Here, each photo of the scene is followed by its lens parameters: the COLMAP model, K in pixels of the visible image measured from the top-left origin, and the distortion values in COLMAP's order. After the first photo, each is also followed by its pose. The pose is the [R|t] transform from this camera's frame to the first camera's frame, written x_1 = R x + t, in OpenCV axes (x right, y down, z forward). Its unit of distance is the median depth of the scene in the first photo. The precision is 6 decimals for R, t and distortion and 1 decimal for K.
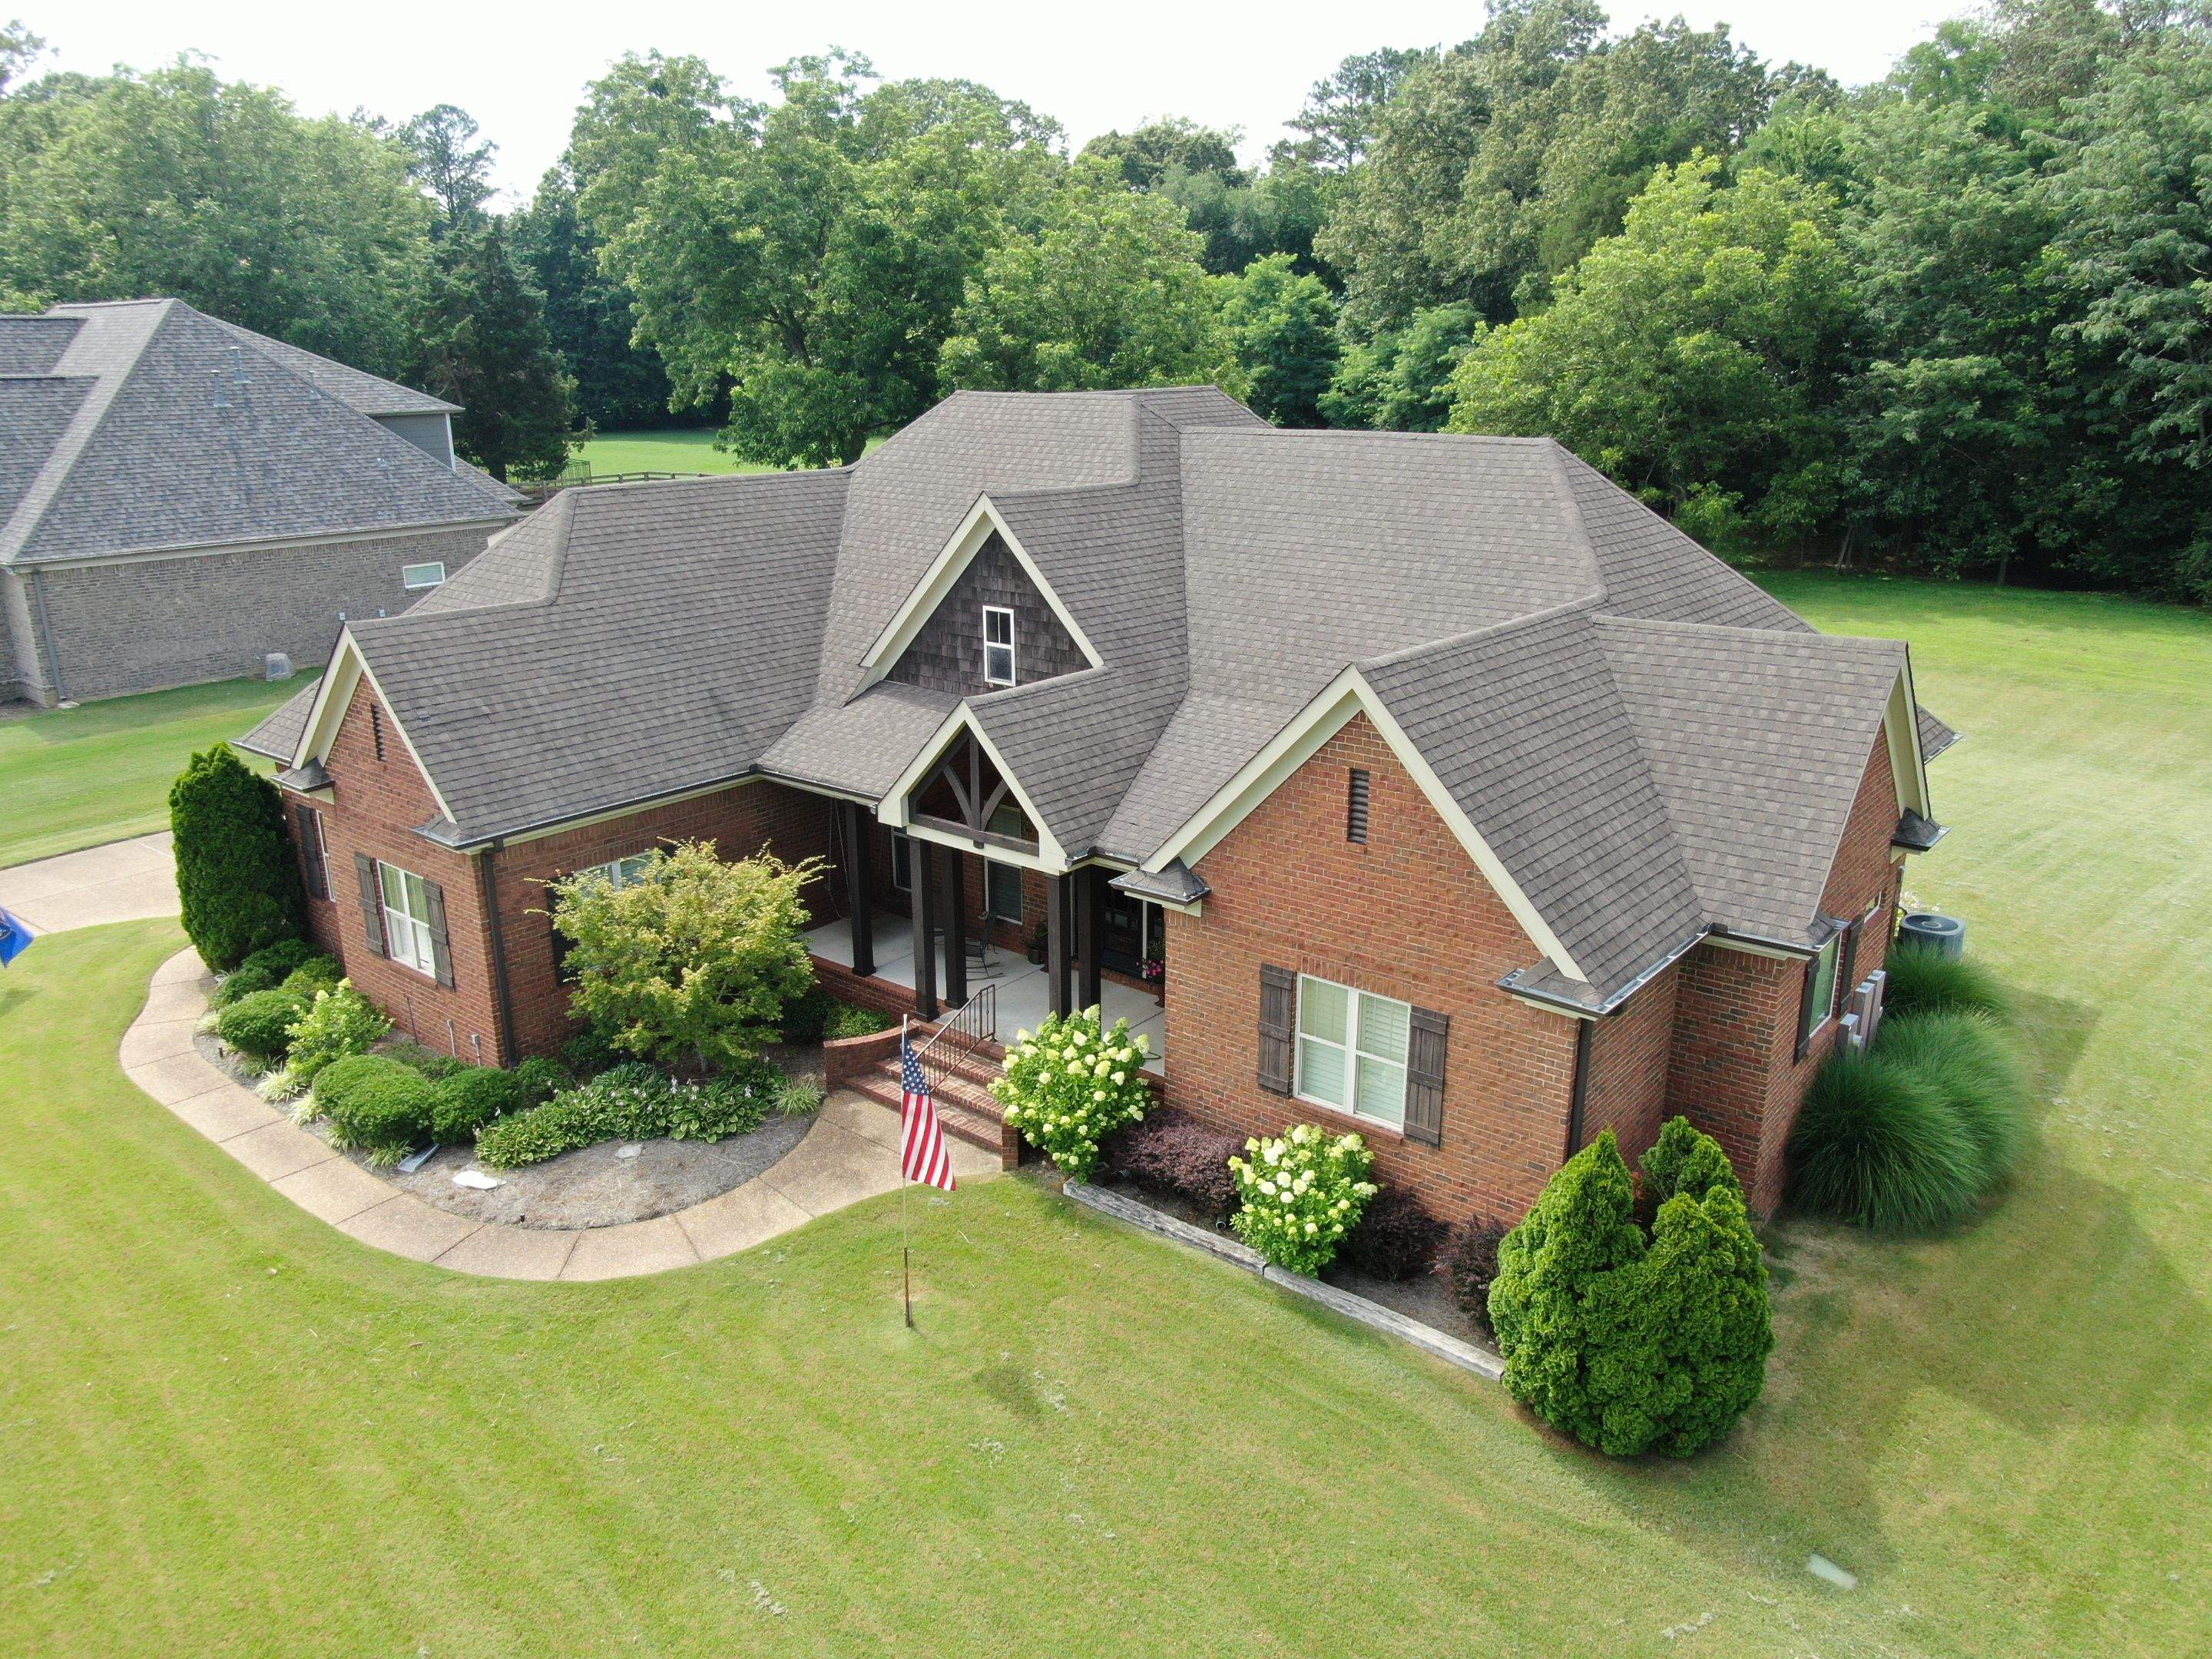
lens RADIAL K [[1589.2, 0, 1111.0], [0, 1589.2, 818.4], [0, 0, 1]] dist [-0.023701, 0.008339]
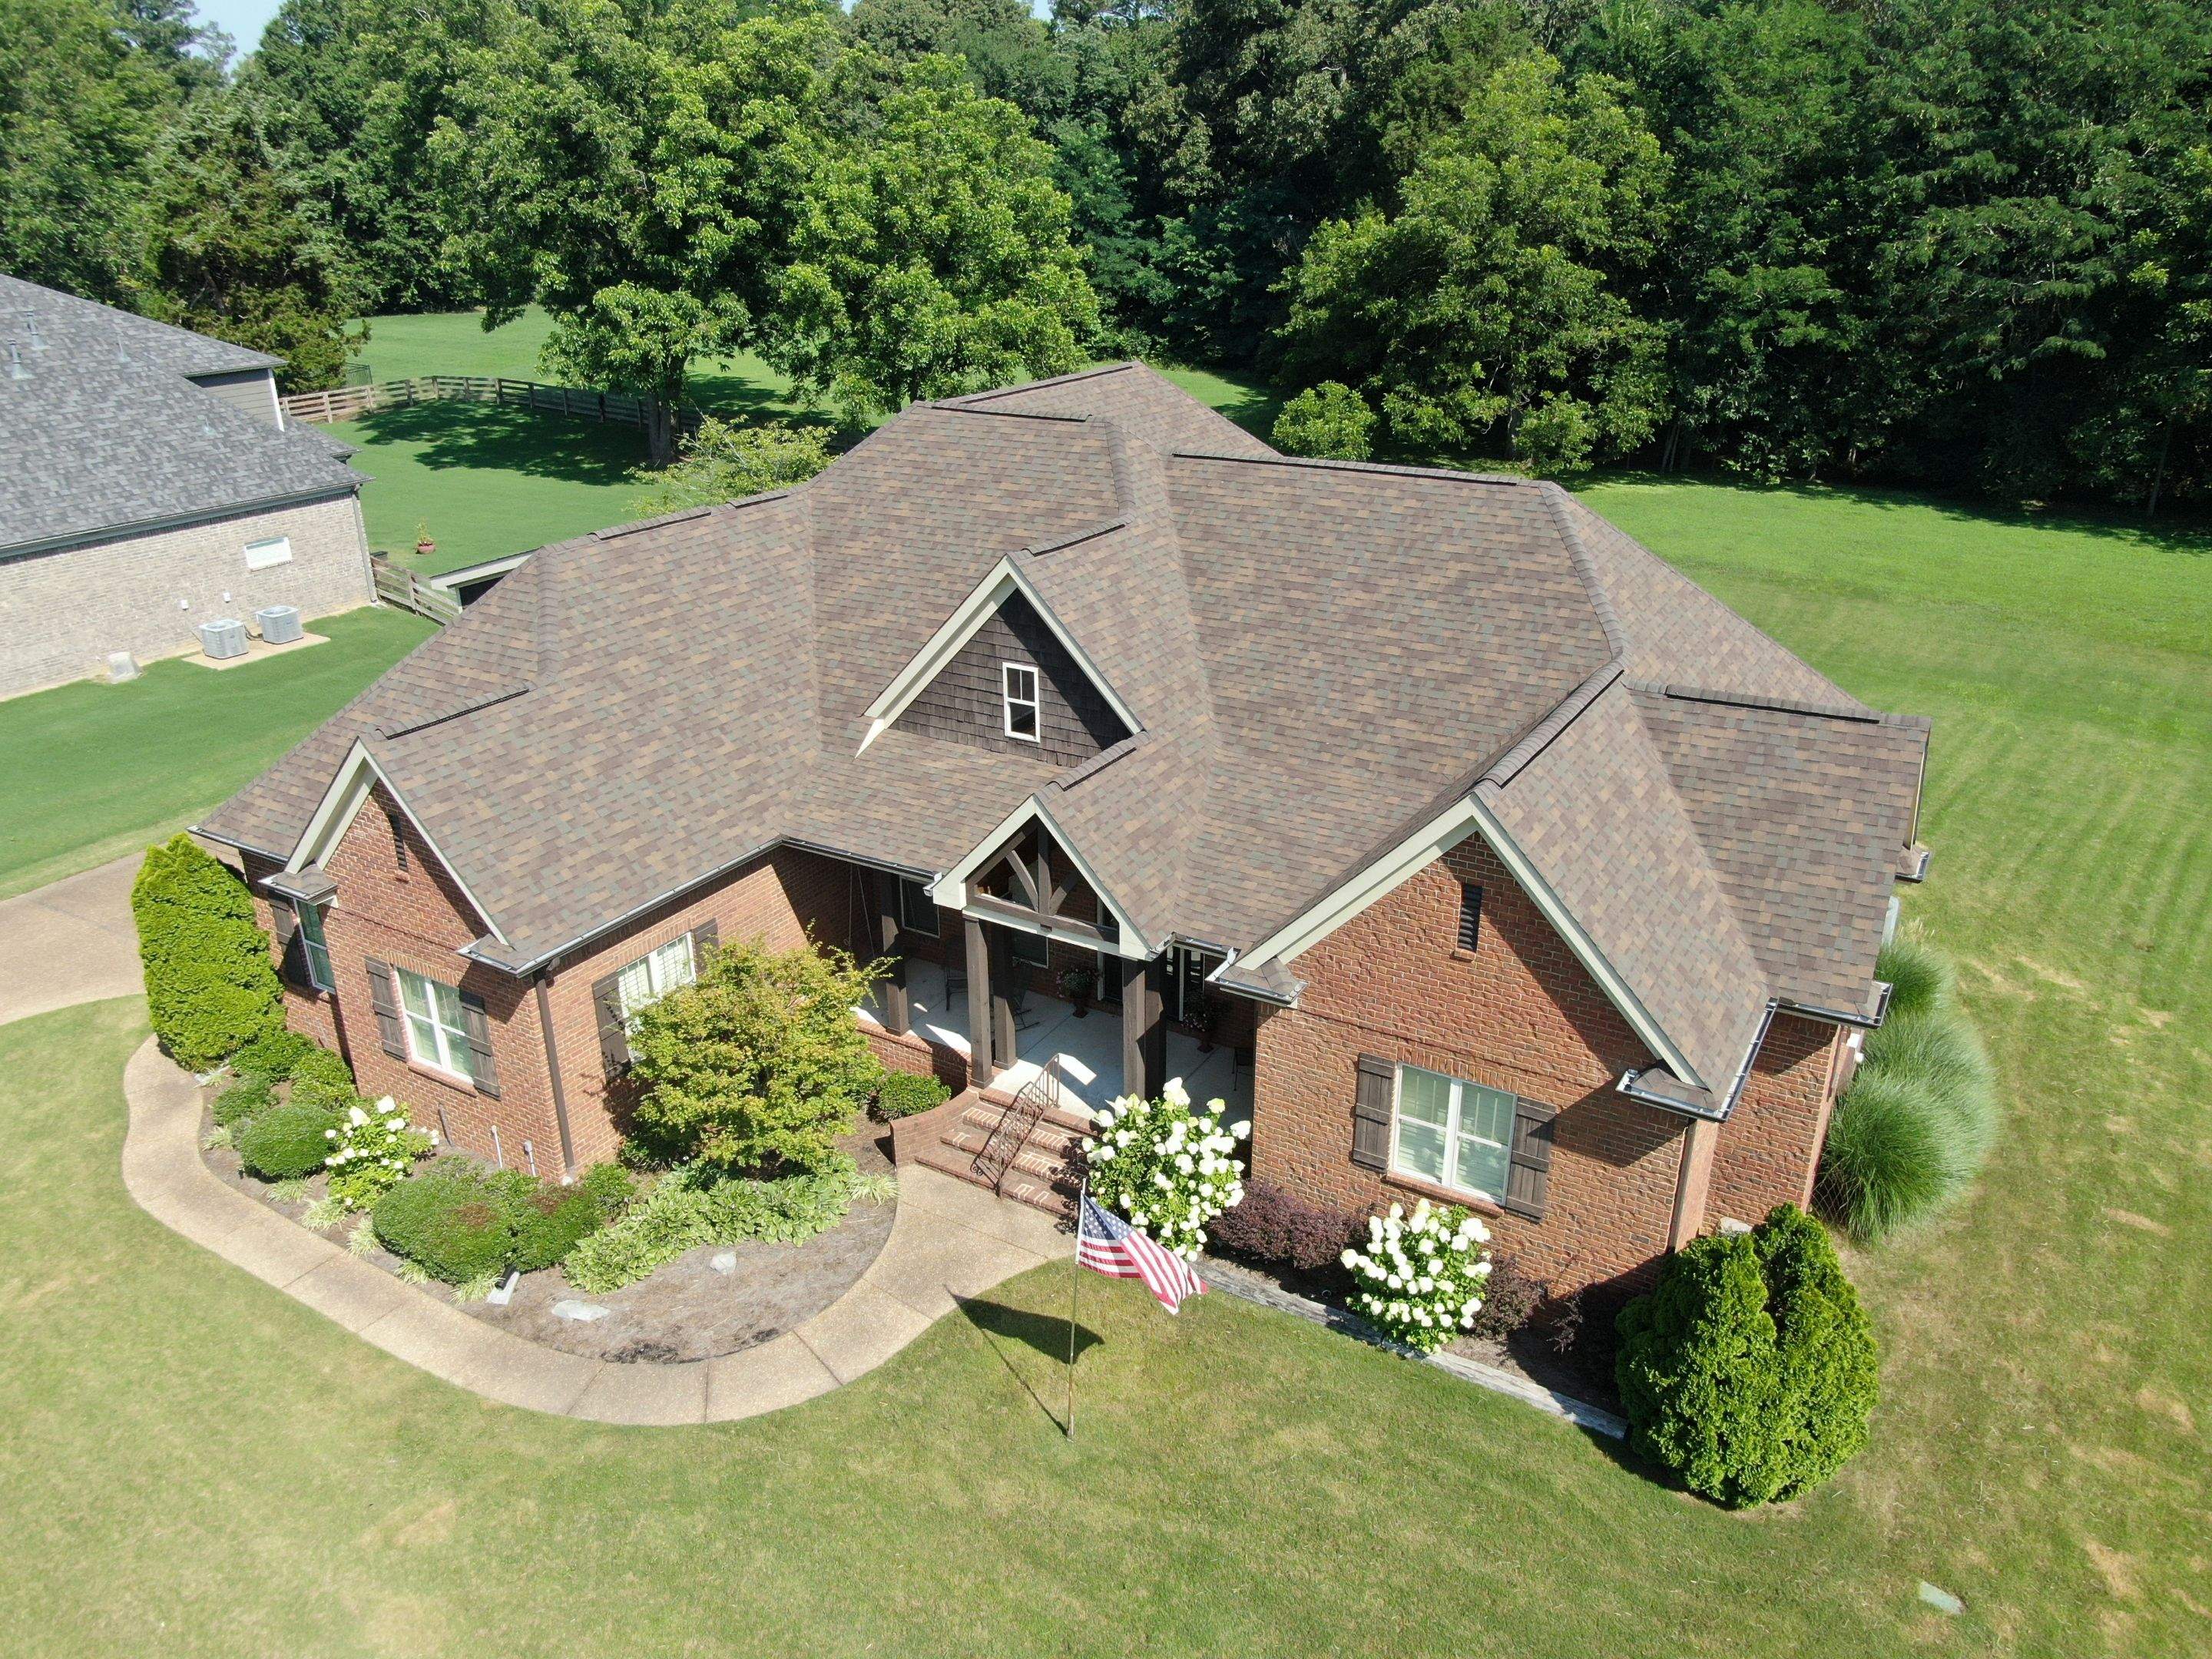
lens RADIAL K [[1589.2, 0, 1111.3], [0, 1589.2, 832.7], [0, 0, 1]] dist [-0.023701, 0.008339]
pose [[0.989305, -0.057836, 0.133908, -0.151812], [0.043693, 0.993380, 0.106244, -0.130210], [-0.139167, -0.099257, 0.985282, 0.005293]]
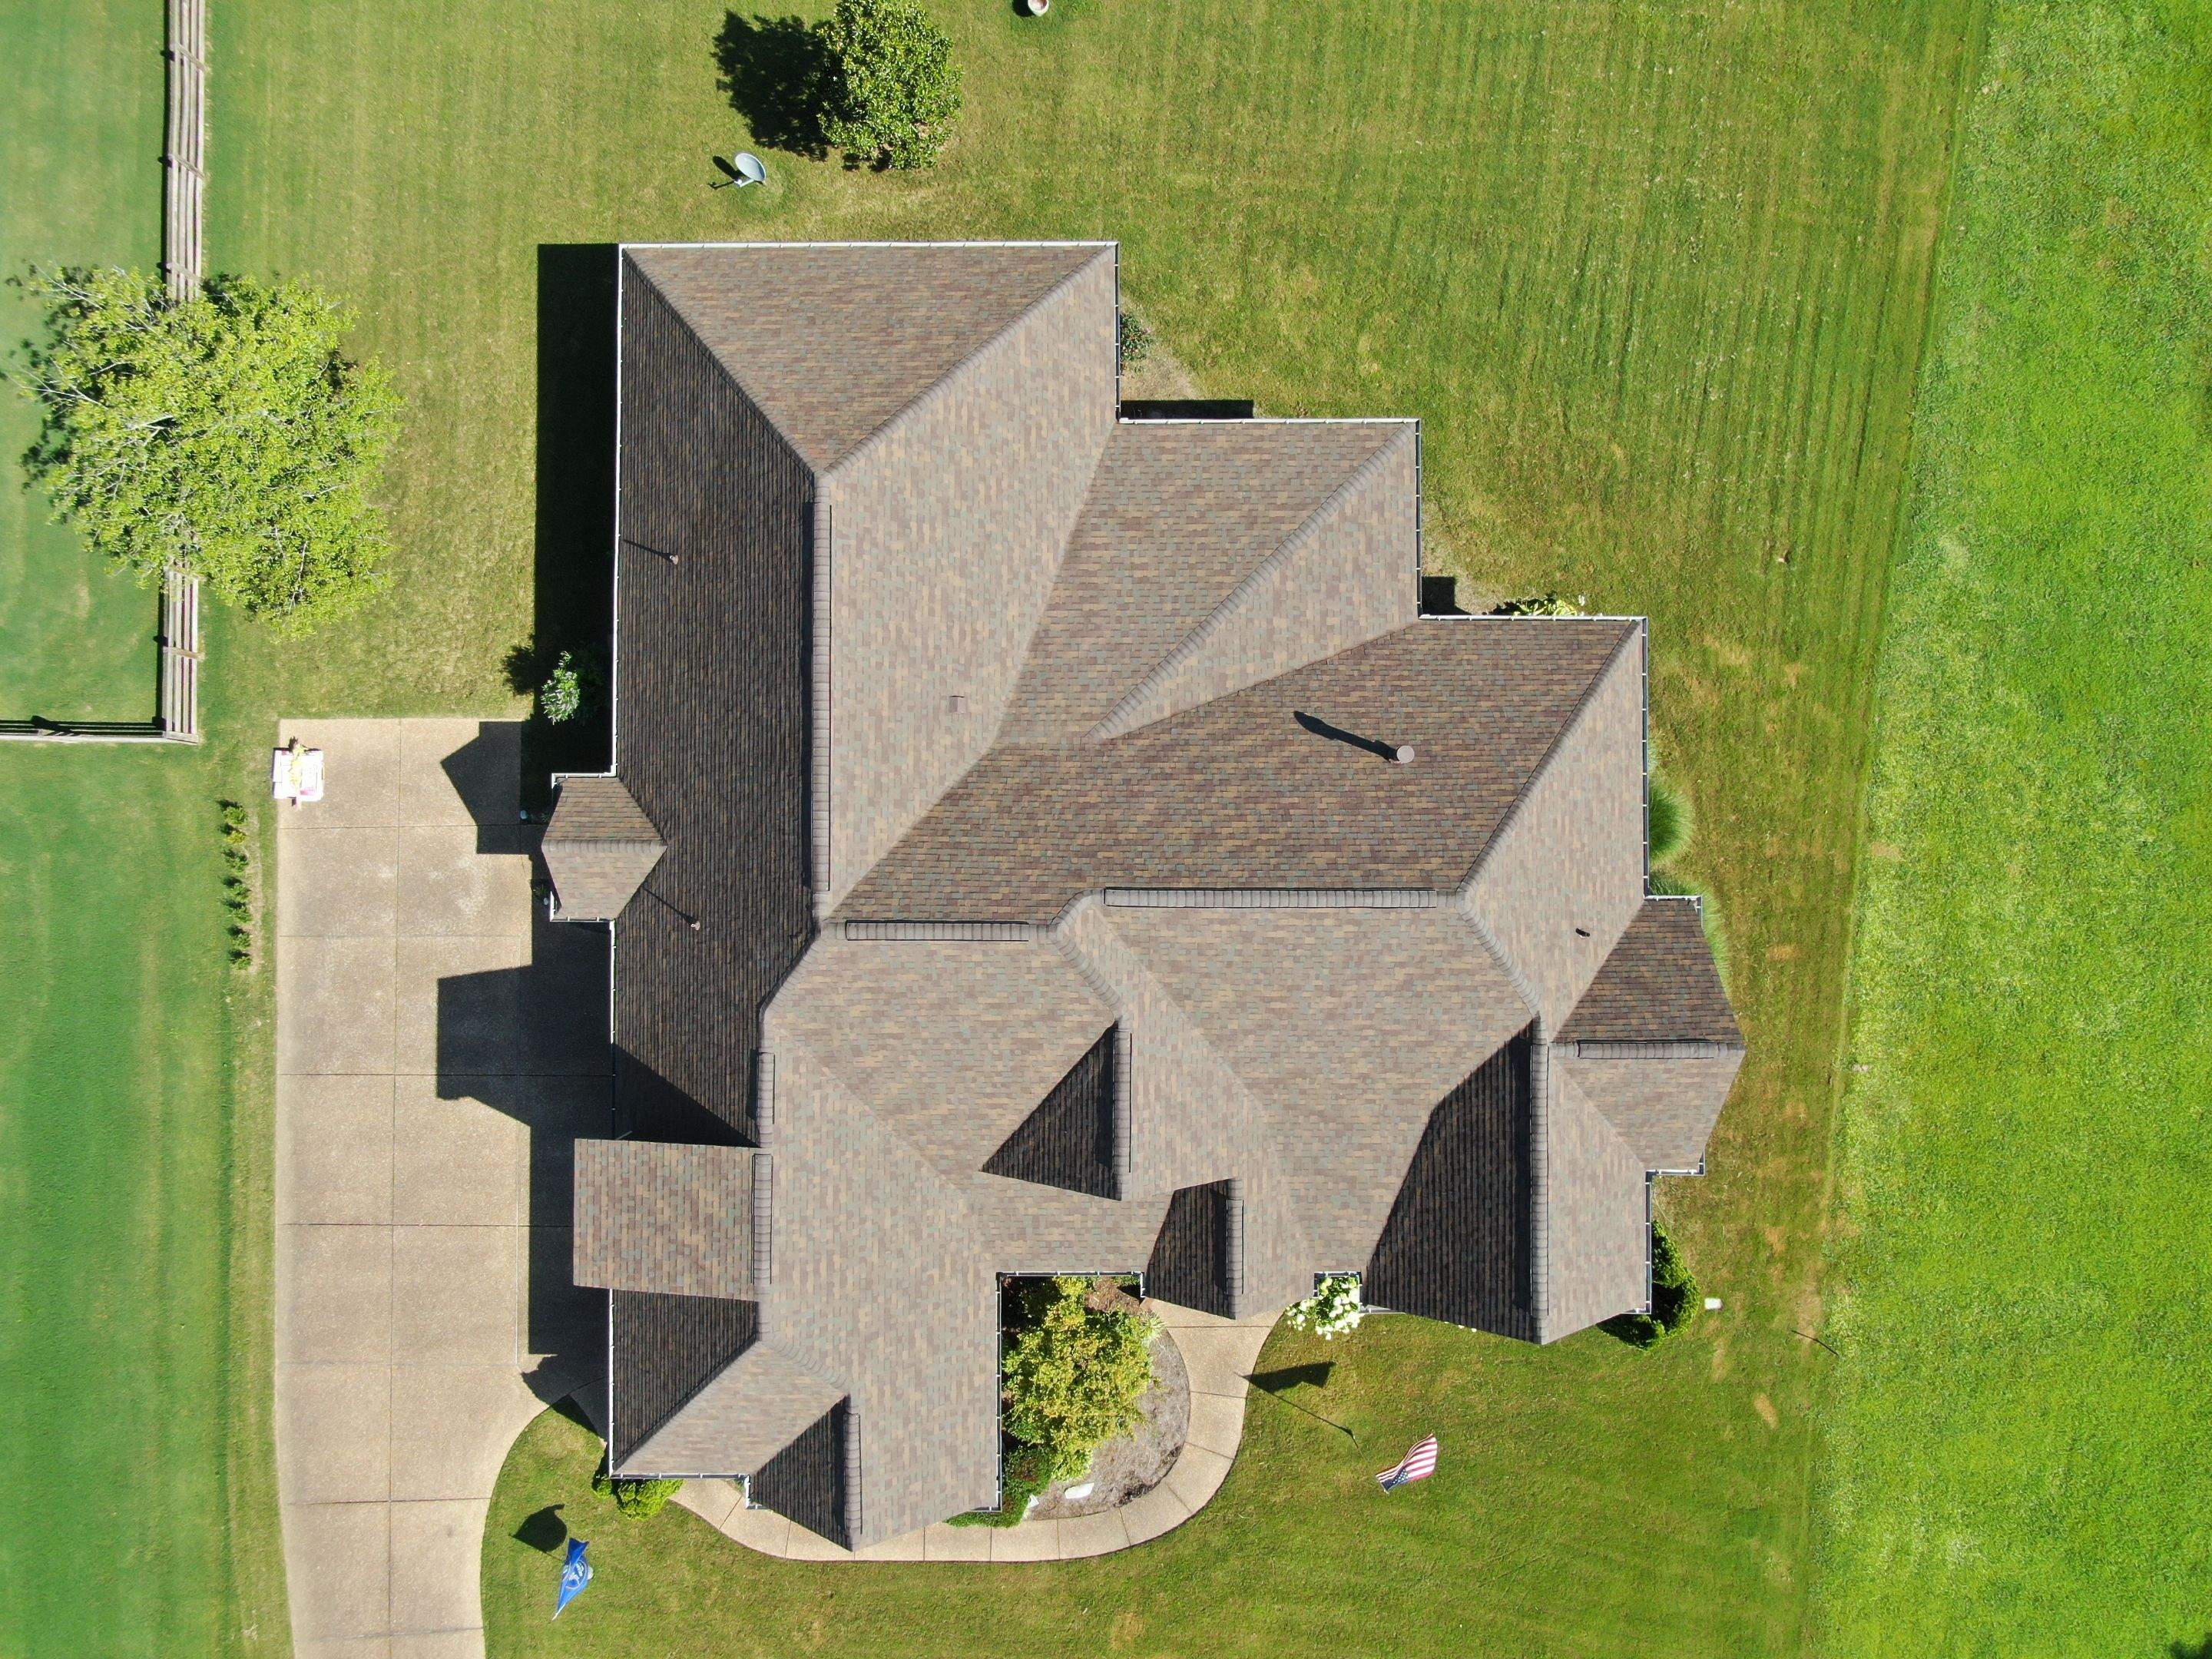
lens RADIAL K [[1589.2, 0, 1113.5], [0, 1589.2, 826.2], [0, 0, 1]] dist [-0.023701, 0.008339]
pose [[0.775929, -0.630596, 0.016808, 0.075214], [0.185581, 0.253655, 0.949326, -1.408075], [-0.602905, -0.733490, 0.313845, 0.782758]]
